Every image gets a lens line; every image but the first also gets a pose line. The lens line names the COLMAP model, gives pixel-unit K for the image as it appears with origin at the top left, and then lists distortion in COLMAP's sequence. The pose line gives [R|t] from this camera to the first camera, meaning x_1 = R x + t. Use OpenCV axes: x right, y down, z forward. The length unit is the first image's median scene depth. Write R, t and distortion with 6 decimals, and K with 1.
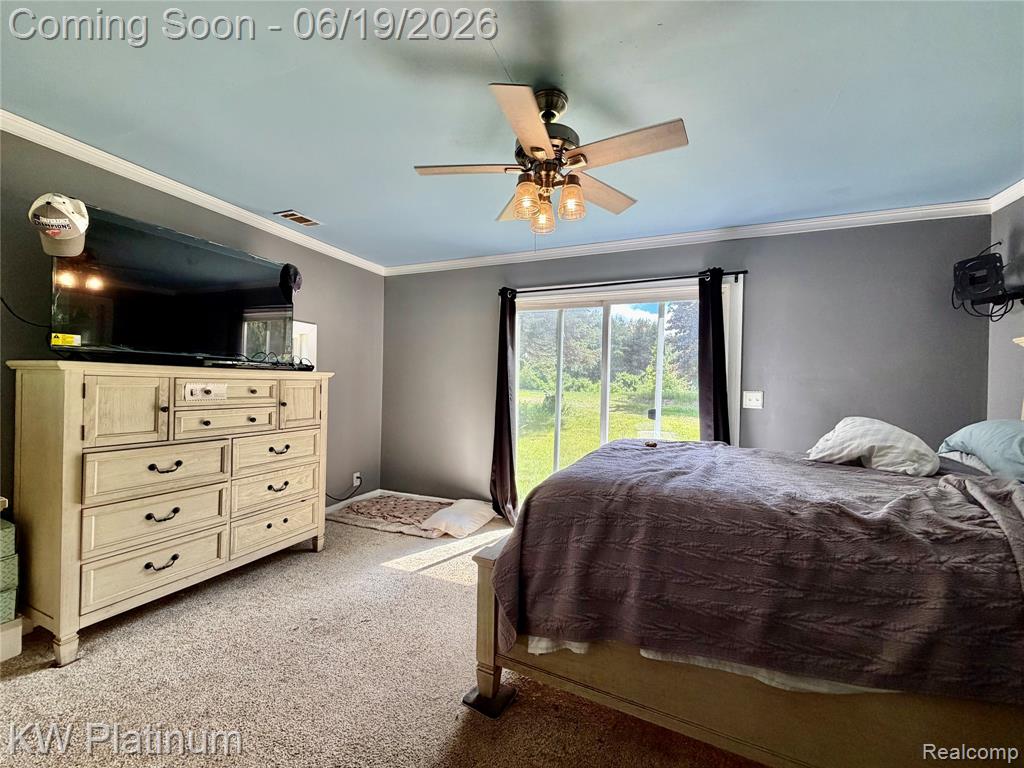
lens RADIAL K [[407.8, 0, 510.0], [0, 407.8, 385.2], [0, 0, 1]] dist [0.000758, 0.000043]
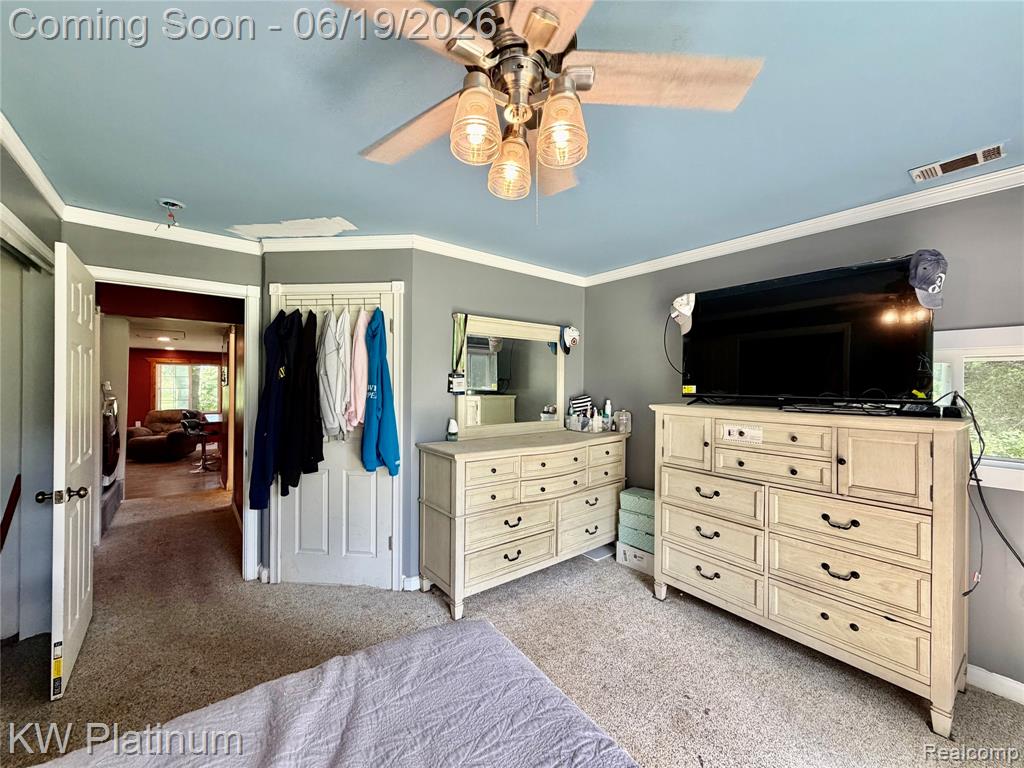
lens RADIAL K [[407.8, 0, 510.0], [0, 407.8, 385.2], [0, 0, 1]] dist [0.000758, 0.000043]
pose [[-0.485825, -0.022508, -0.873766, 0.436231], [-0.023677, 0.999640, -0.012586, -0.076908], [0.873735, 0.014574, -0.486184, 0.963350]]
